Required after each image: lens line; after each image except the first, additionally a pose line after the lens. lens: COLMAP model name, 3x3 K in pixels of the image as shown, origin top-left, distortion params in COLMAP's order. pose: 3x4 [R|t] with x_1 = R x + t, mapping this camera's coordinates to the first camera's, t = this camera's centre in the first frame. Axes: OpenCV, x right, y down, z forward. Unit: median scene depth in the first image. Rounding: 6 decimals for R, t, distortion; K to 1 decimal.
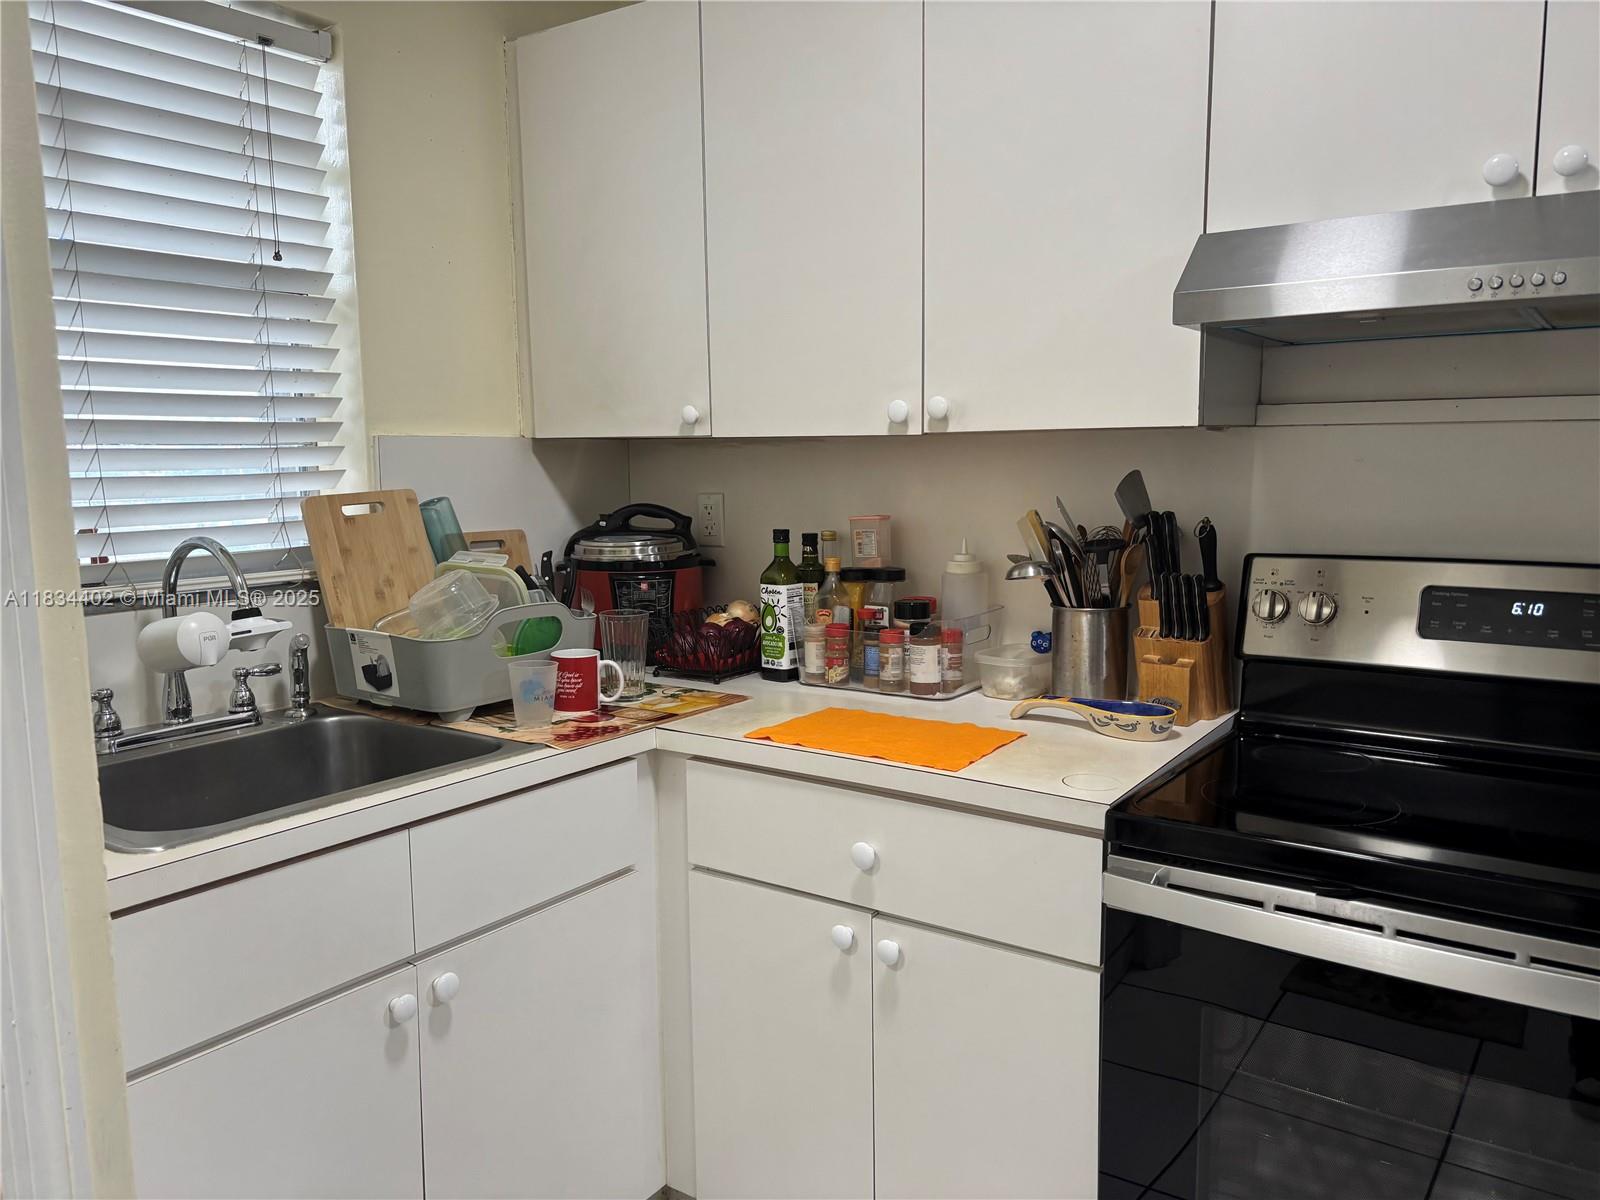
lens RADIAL K [[1202.4, 0, 800.0], [0, 1202.4, 600.0], [0, 0, 1]] dist [0.007321, 0.002122]
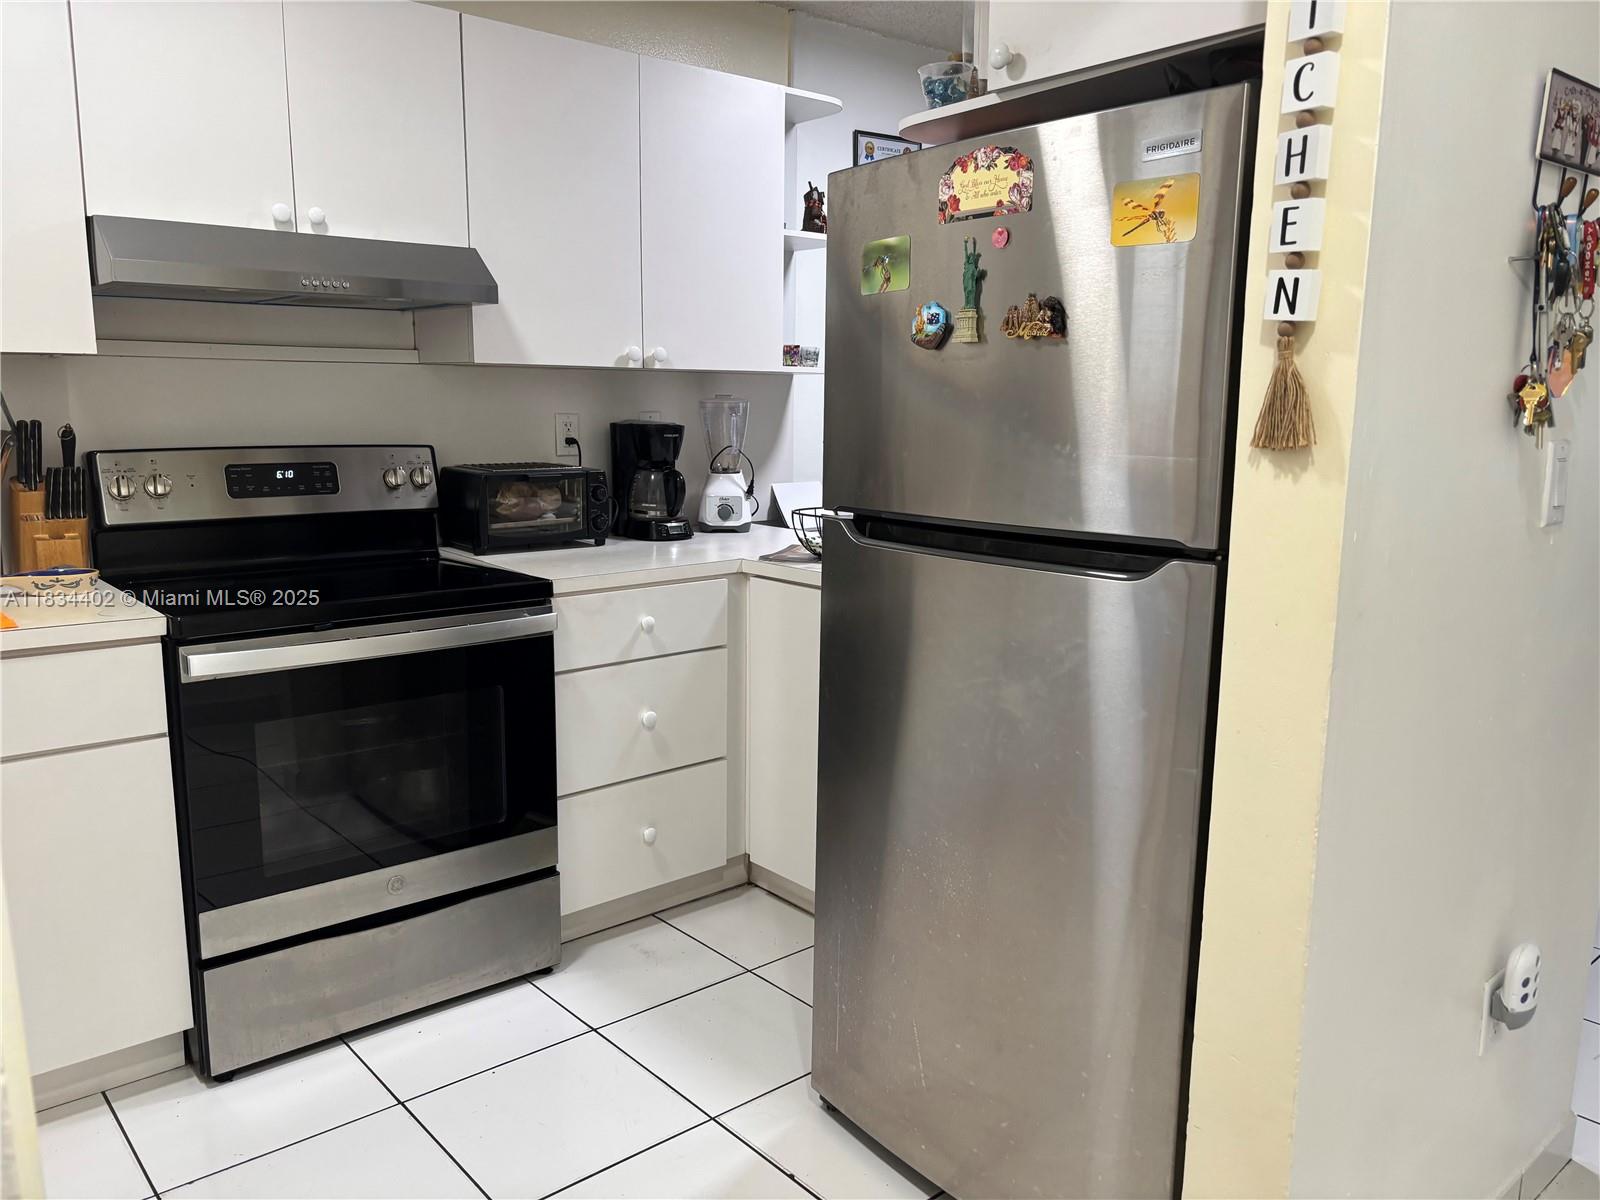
lens RADIAL K [[1202.4, 0, 800.0], [0, 1202.4, 600.0], [0, 0, 1]] dist [0.007321, 0.002122]
pose [[0.230023, -0.151568, 0.961310, -0.836128], [0.103927, 0.985974, 0.130589, 0.034483], [-0.967620, 0.069868, 0.242549, -0.082875]]
